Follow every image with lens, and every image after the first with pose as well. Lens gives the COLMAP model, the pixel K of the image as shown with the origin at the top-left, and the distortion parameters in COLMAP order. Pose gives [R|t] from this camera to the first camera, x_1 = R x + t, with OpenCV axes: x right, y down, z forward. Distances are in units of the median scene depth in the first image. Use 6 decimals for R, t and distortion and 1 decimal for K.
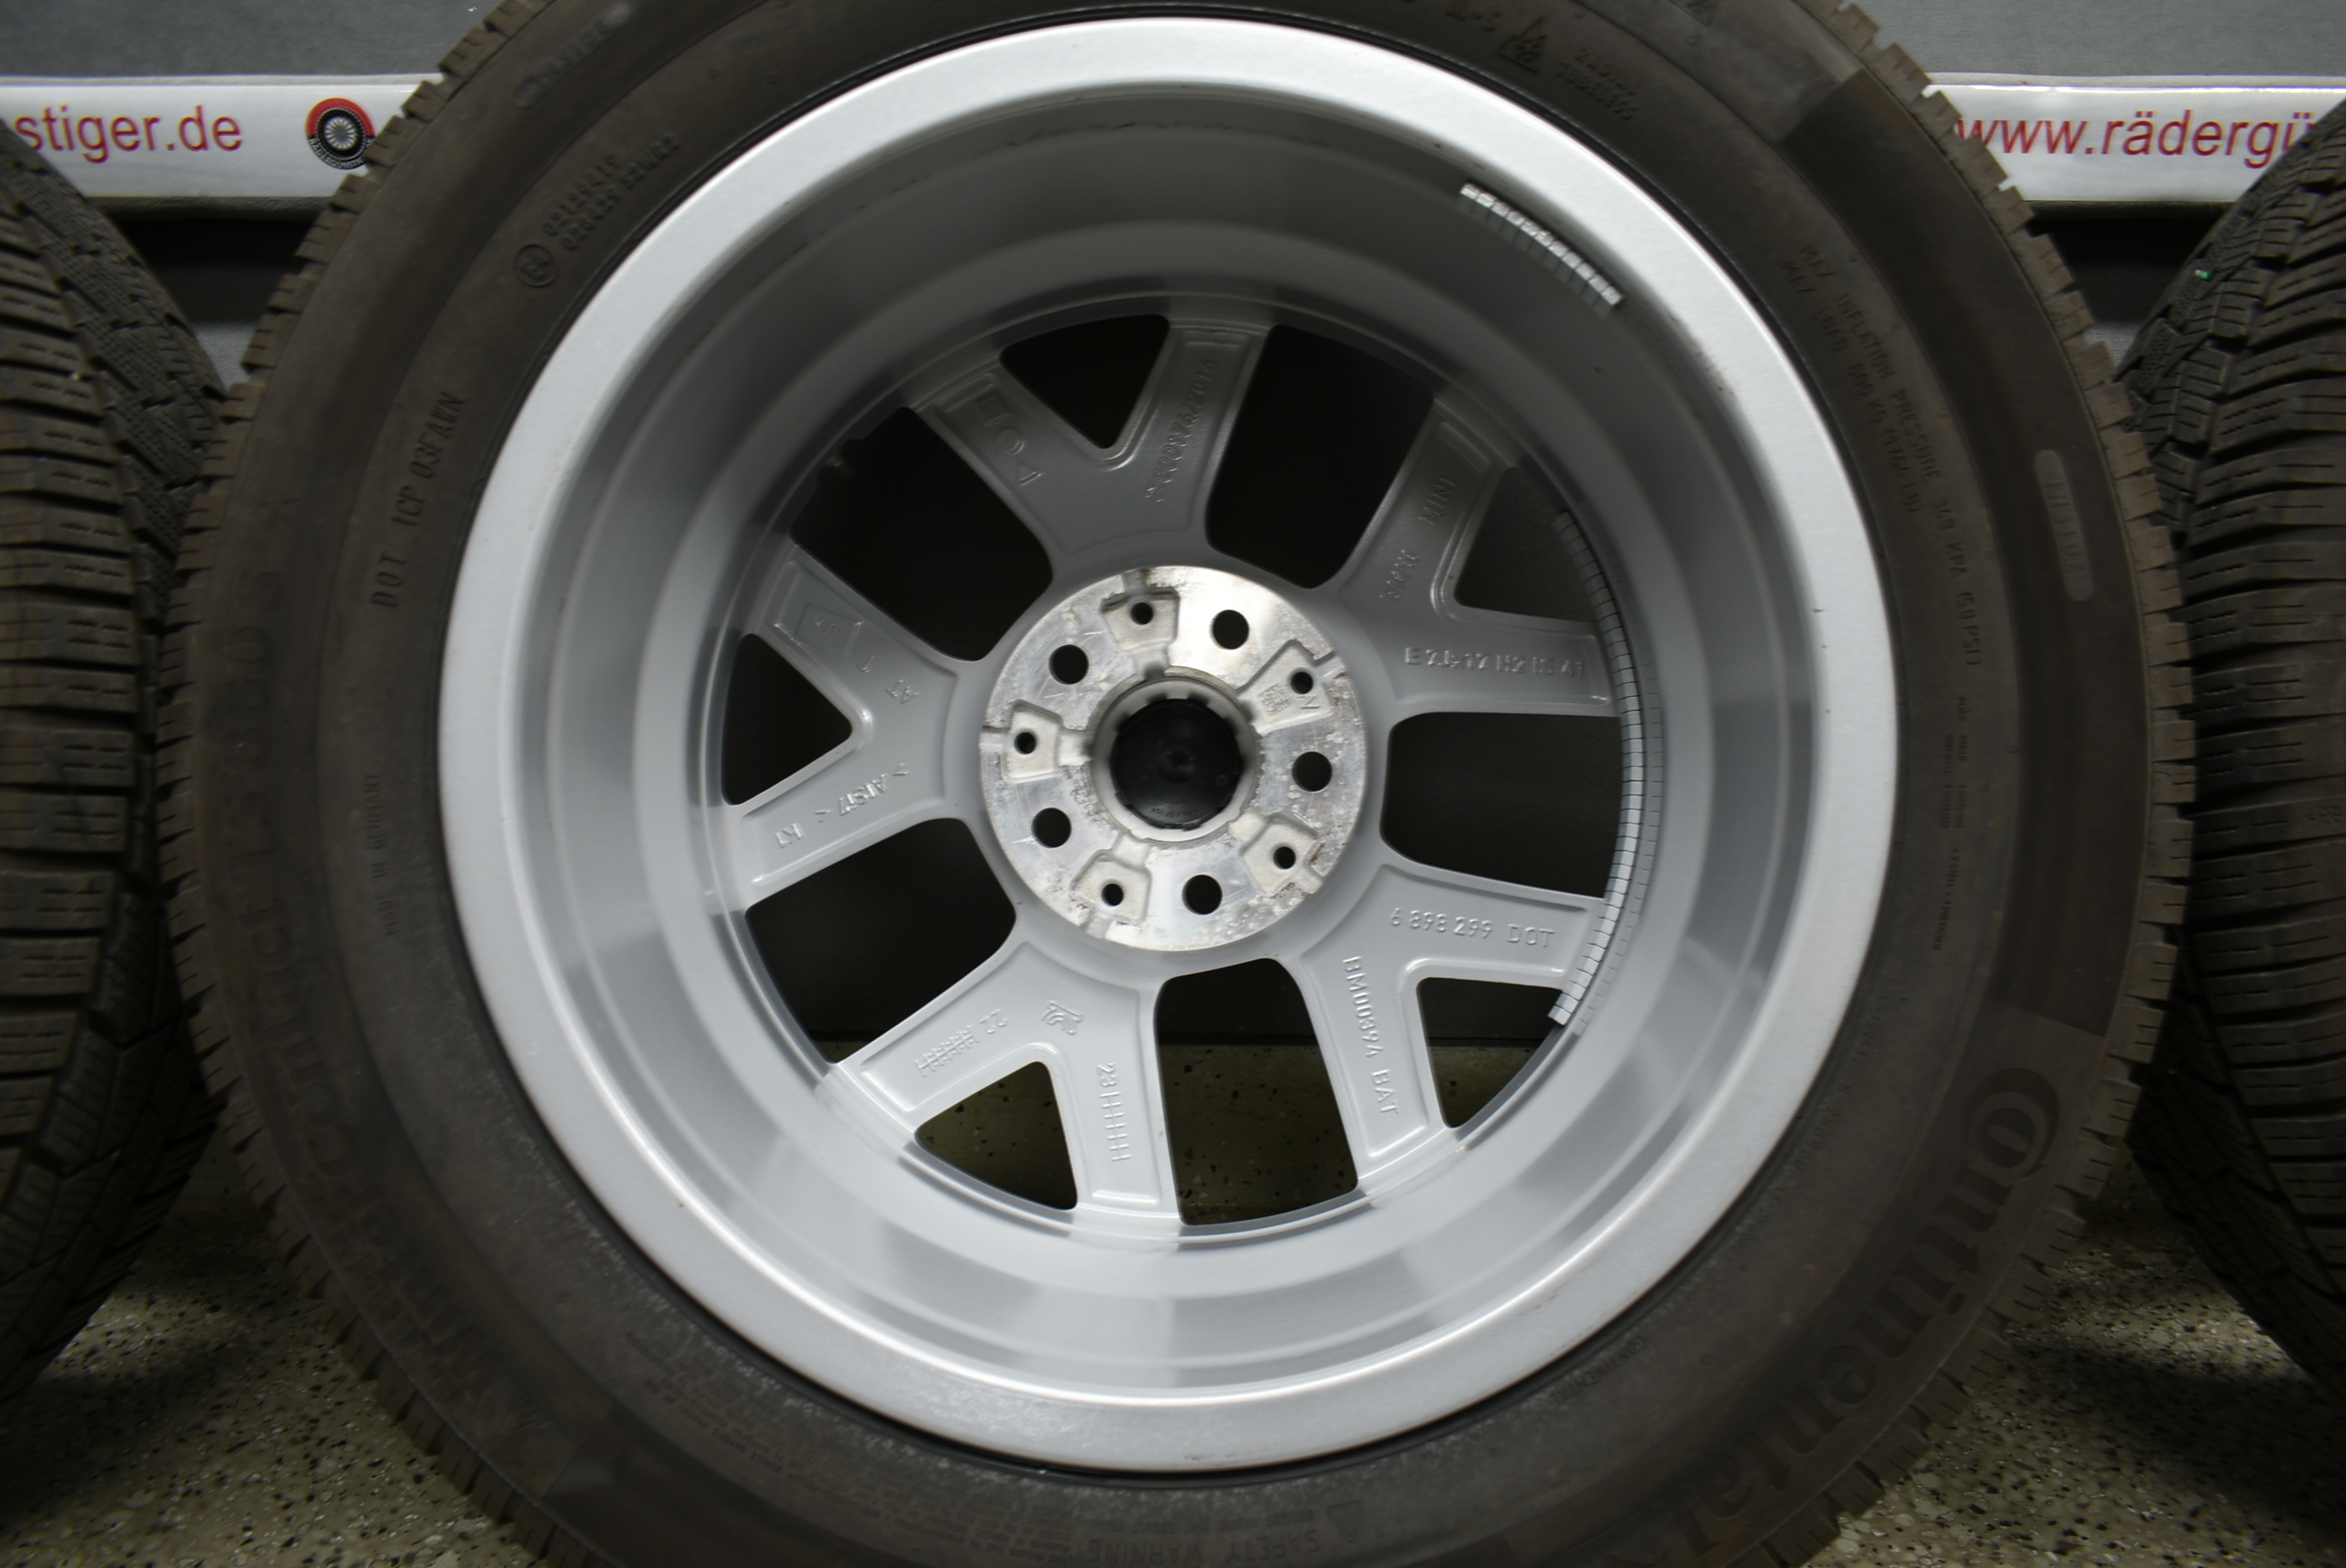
lens RADIAL K [[1839.5, 0, 1174.3], [0, 1839.5, 768.7], [0, 0, 1]] dist [-0.004227, -0.004079]
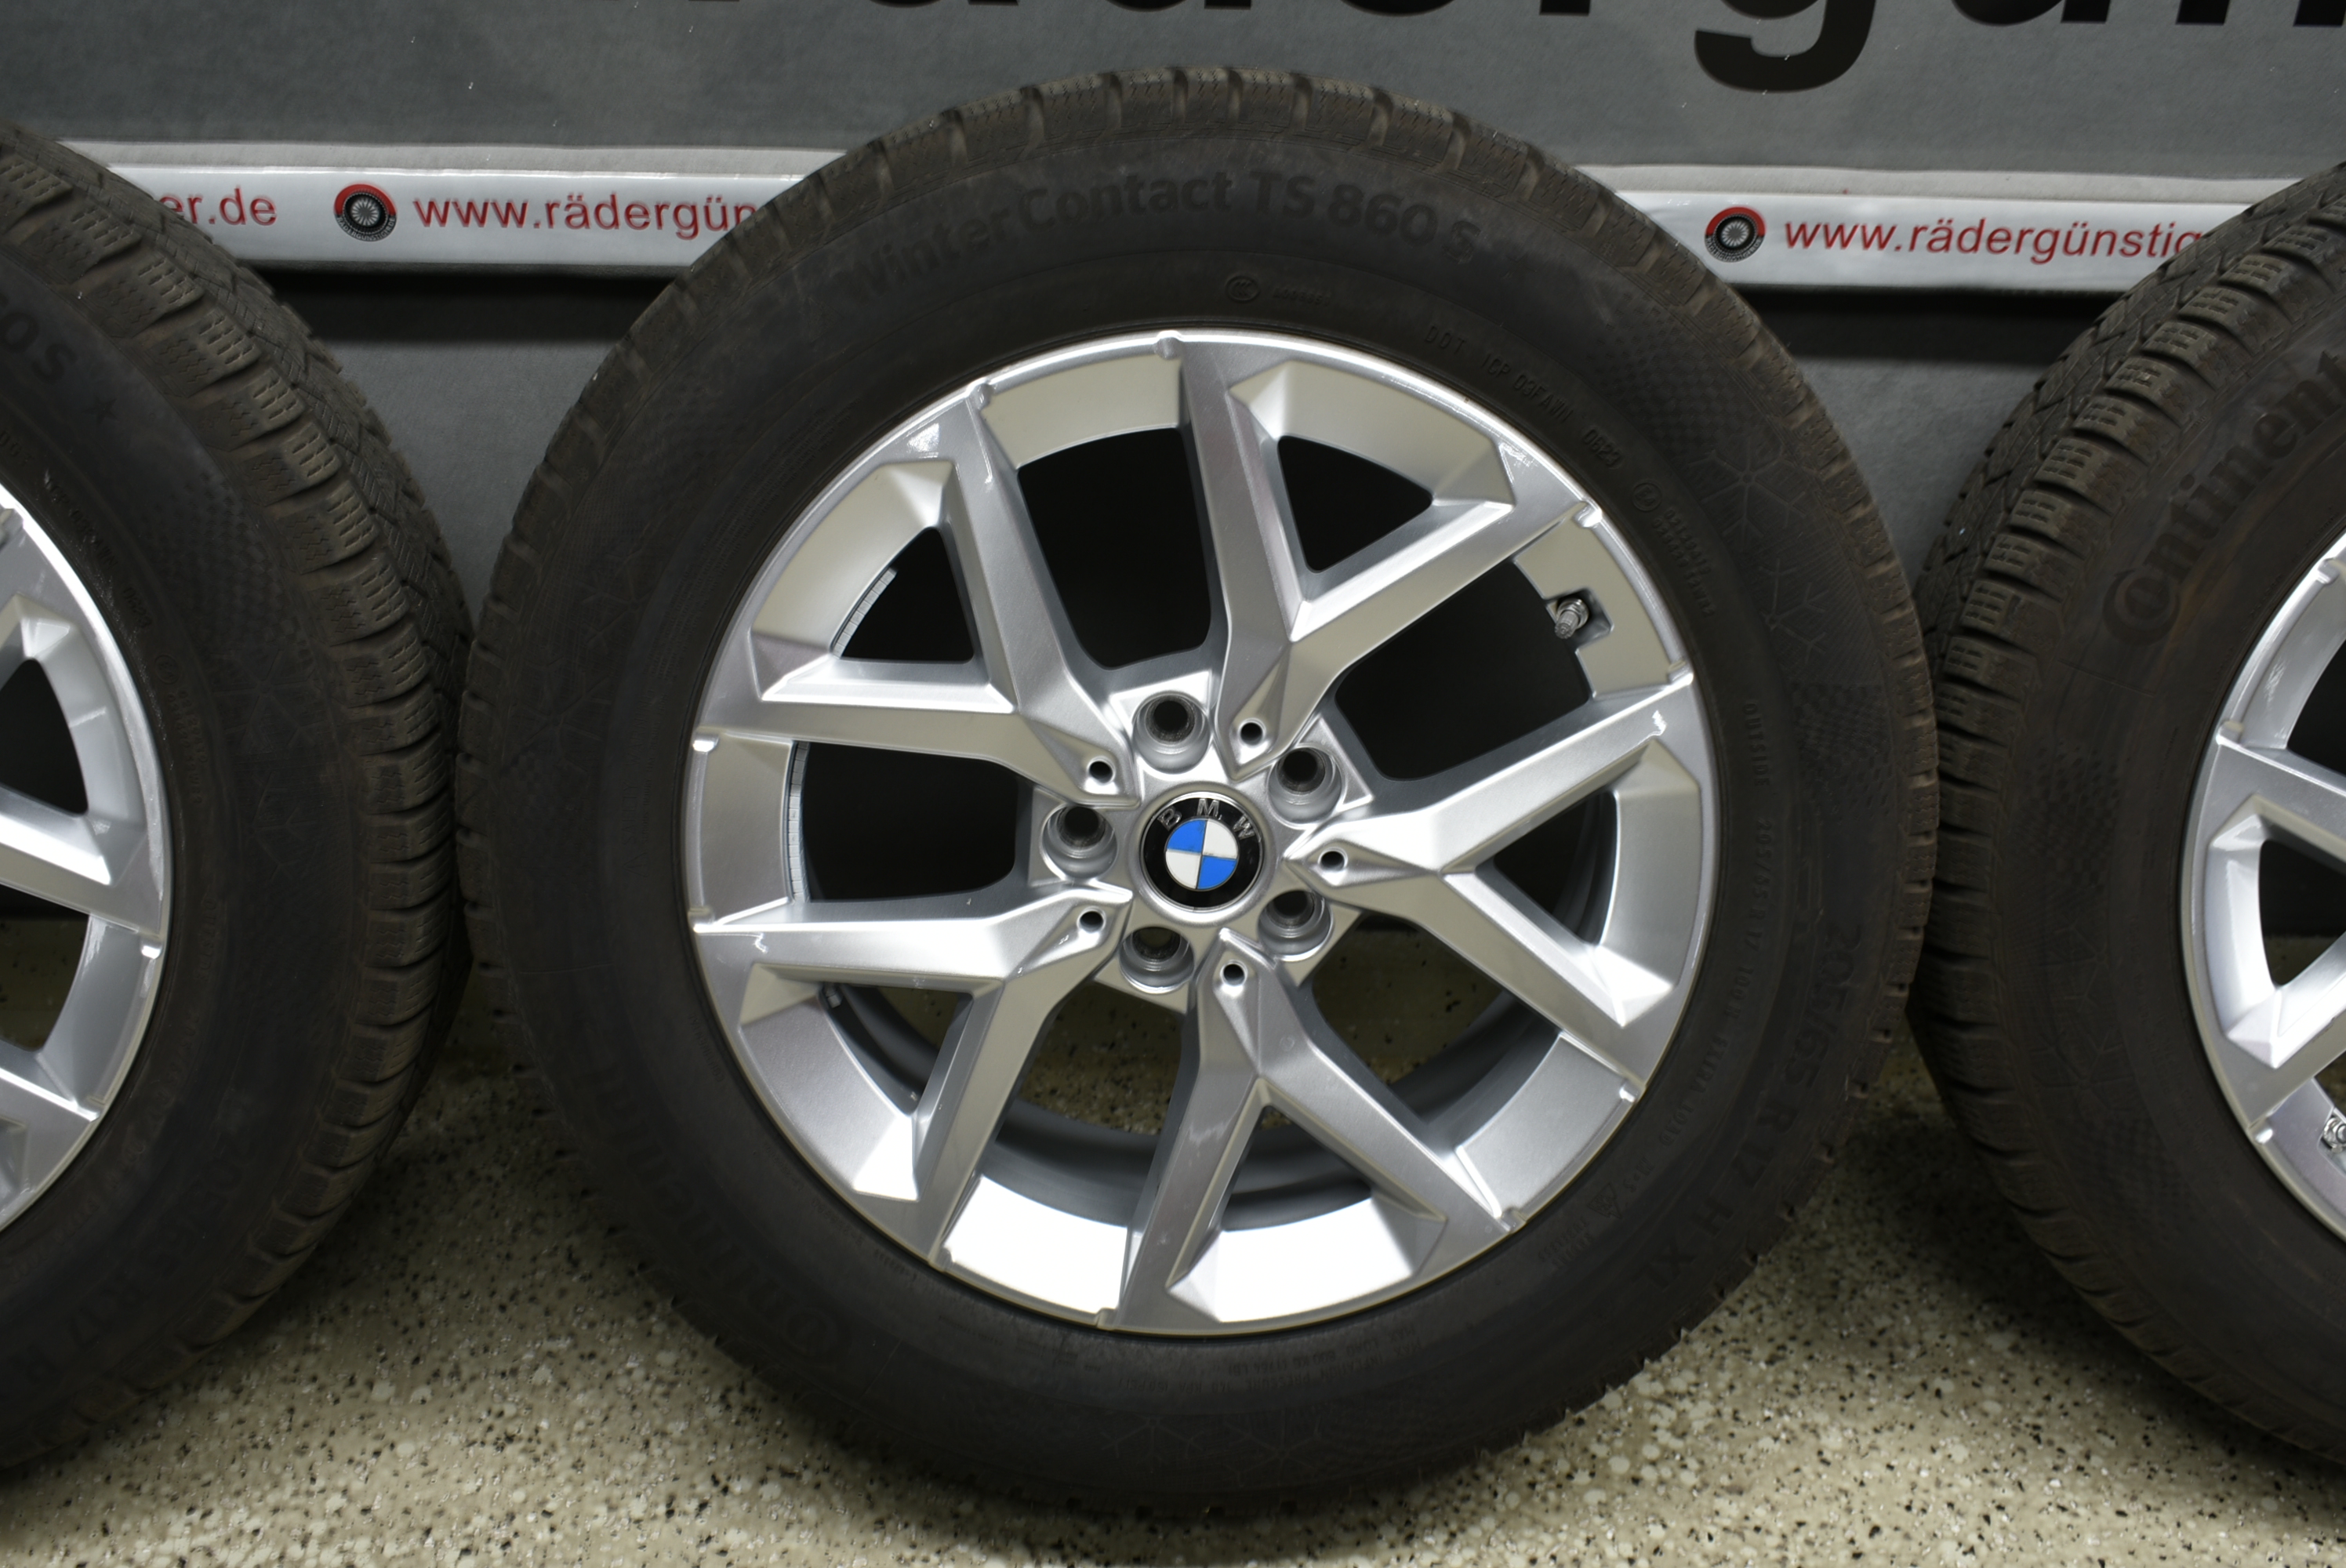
lens RADIAL K [[2581.5, 0, 1173.0], [0, 2581.5, 784.0], [0, 0, 1]] dist [-0.018577, 0.001391]
pose [[0.999470, 0.003036, 0.032408, -0.008716], [-0.011137, 0.967443, 0.252845, -0.416486], [-0.030586, -0.253072, 0.966964, -0.639383]]
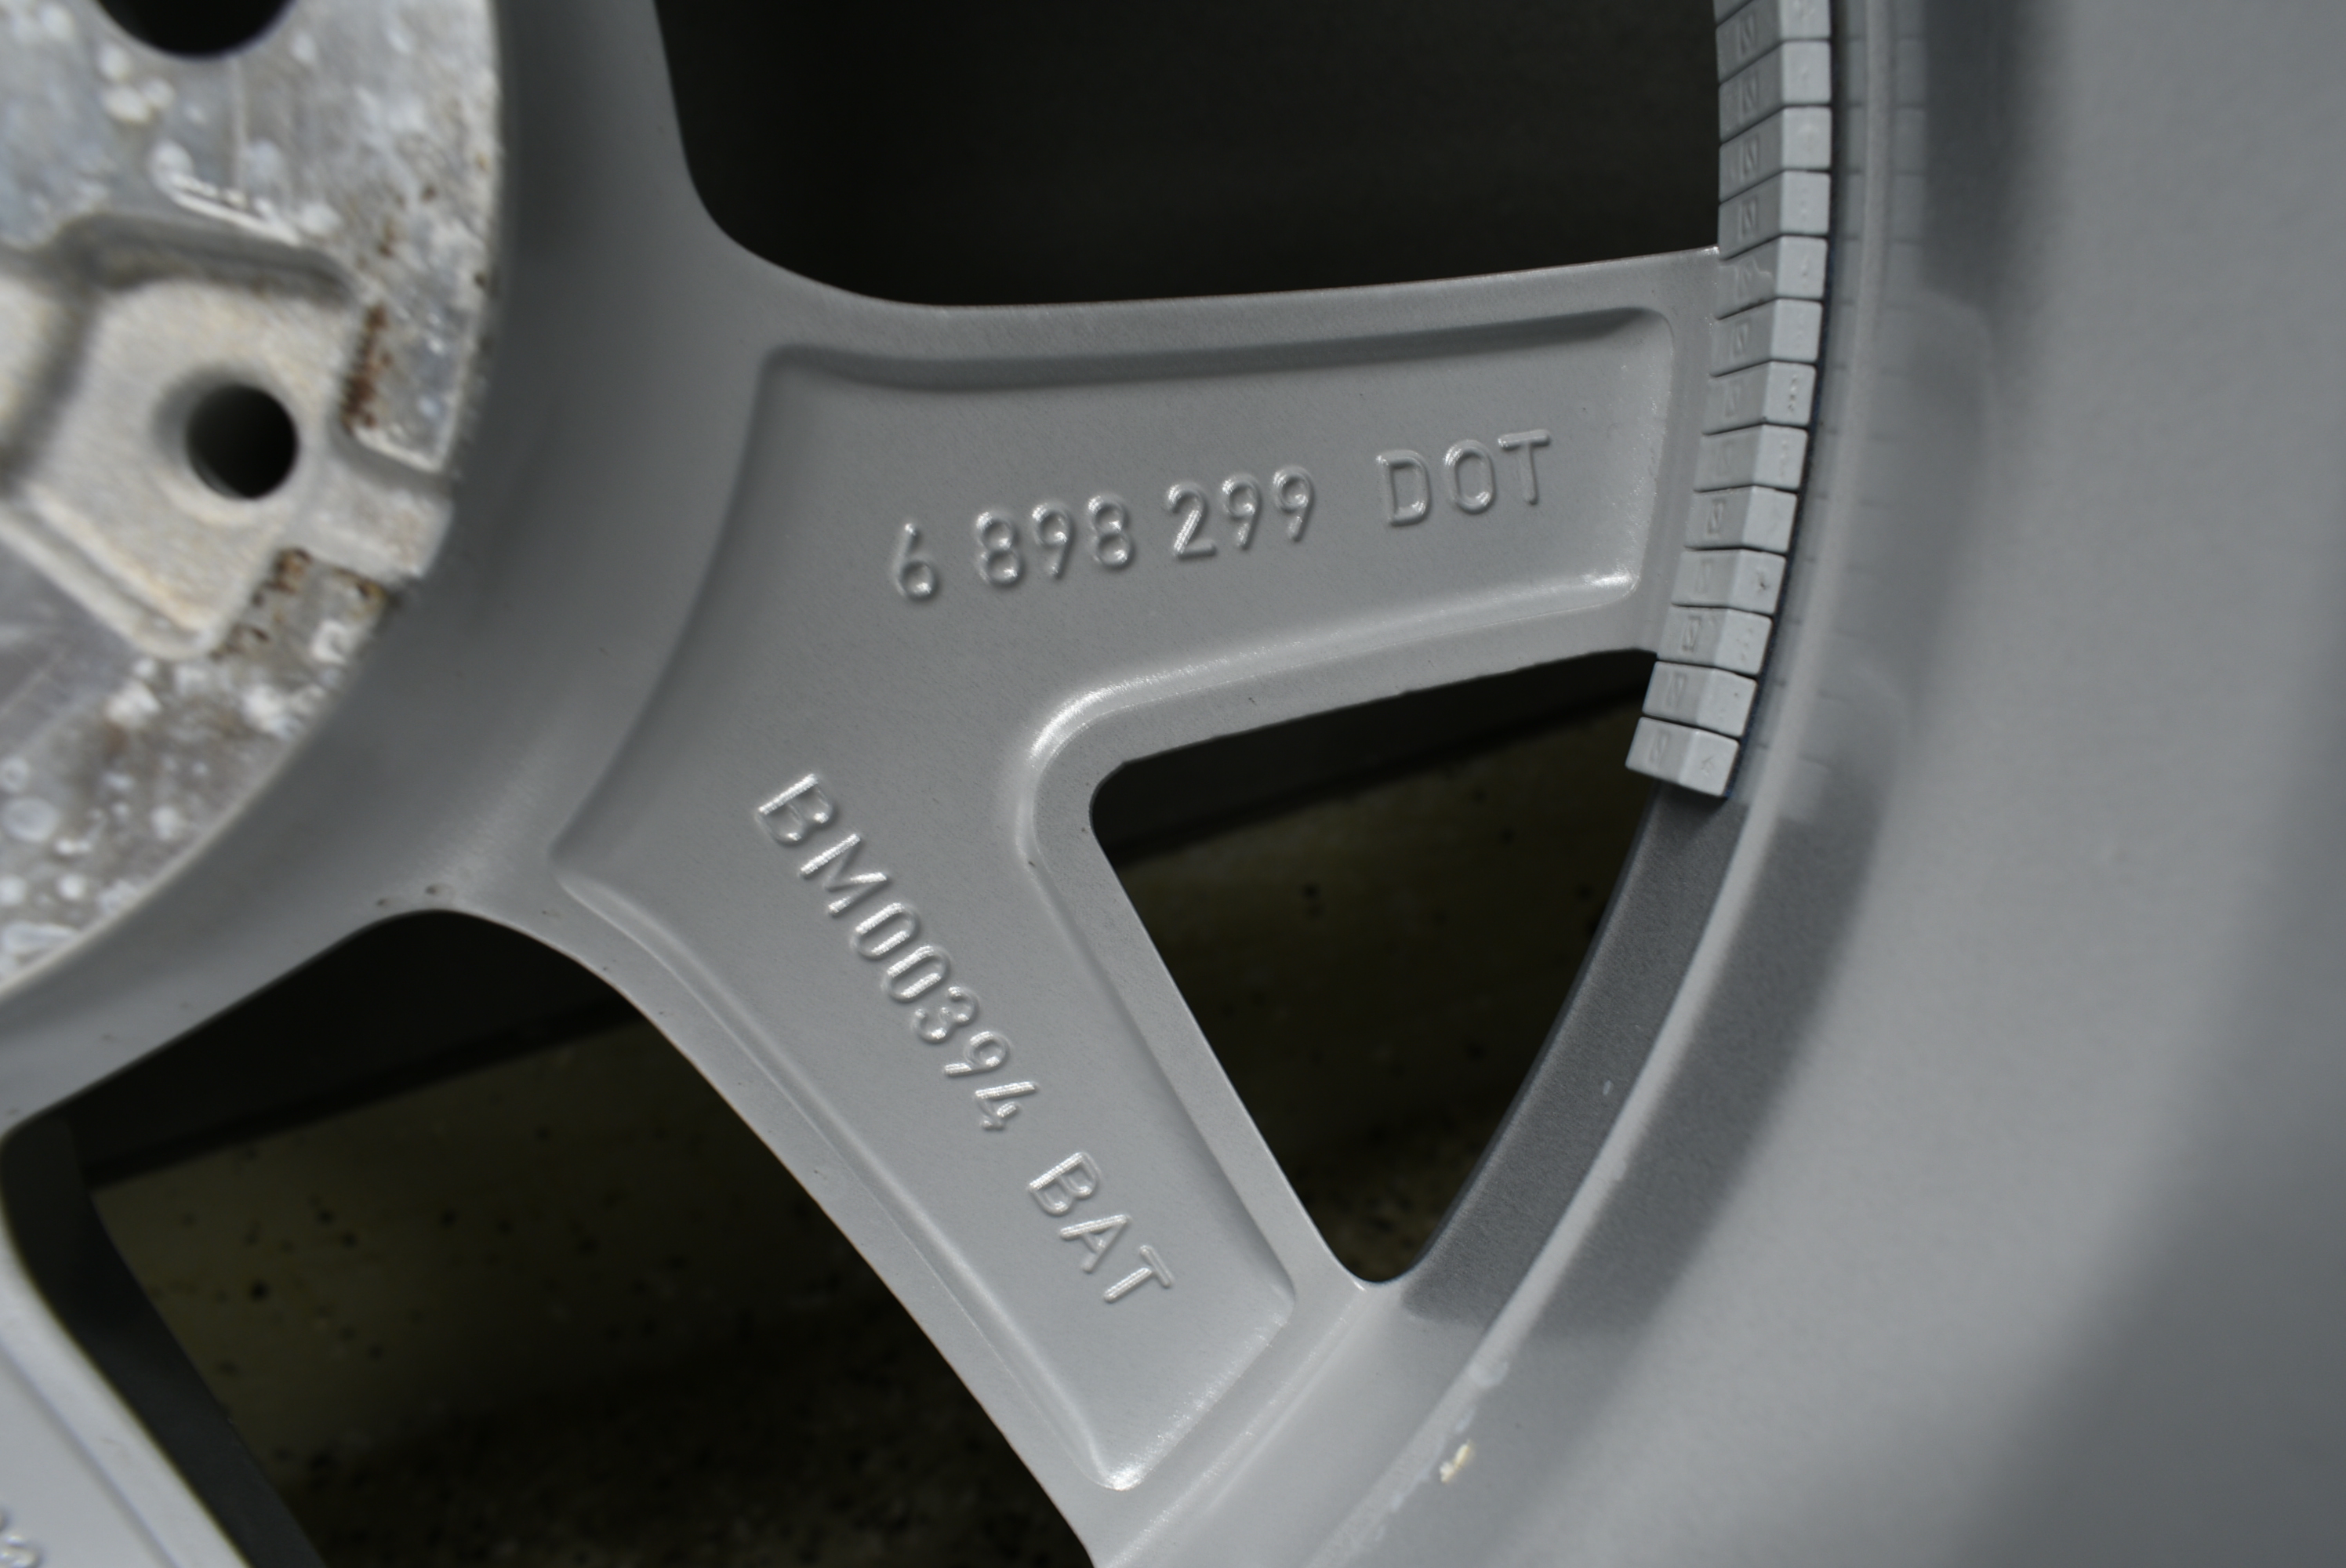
lens RADIAL K [[1839.5, 0, 1174.3], [0, 1839.5, 768.7], [0, 0, 1]] dist [-0.004227, -0.004079]
pose [[0.948220, -0.305119, 0.088210, 0.140095], [0.286075, 0.941119, 0.180158, 0.082062], [-0.137986, -0.145595, 0.979674, 0.866434]]
